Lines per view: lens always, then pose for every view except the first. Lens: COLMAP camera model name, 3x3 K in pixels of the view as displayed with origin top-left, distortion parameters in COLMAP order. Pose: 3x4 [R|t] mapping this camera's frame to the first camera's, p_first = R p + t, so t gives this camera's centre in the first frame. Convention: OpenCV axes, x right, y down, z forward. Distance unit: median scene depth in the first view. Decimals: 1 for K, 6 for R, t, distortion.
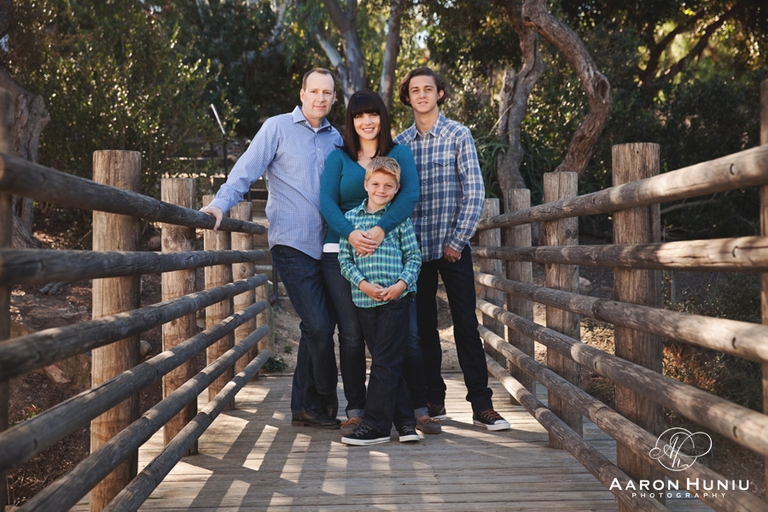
lens RADIAL K [[1208.5, 0, 384.0], [0, 1208.5, 256.0], [0, 0, 1]] dist [0.060510, 0.069608]
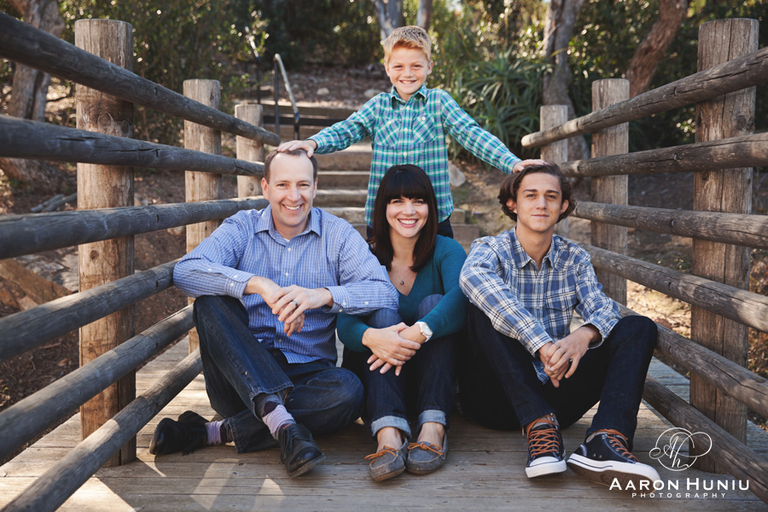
lens RADIAL K [[1003.5, 0, 384.0], [0, 1003.5, 256.0], [0, 0, 1]] dist [0.010587, 0.015965]
pose [[0.999373, 0.022159, -0.027605, -0.005280], [-0.020402, 0.997844, 0.062386, 0.010401], [0.028928, -0.061784, 0.997670, 0.252543]]
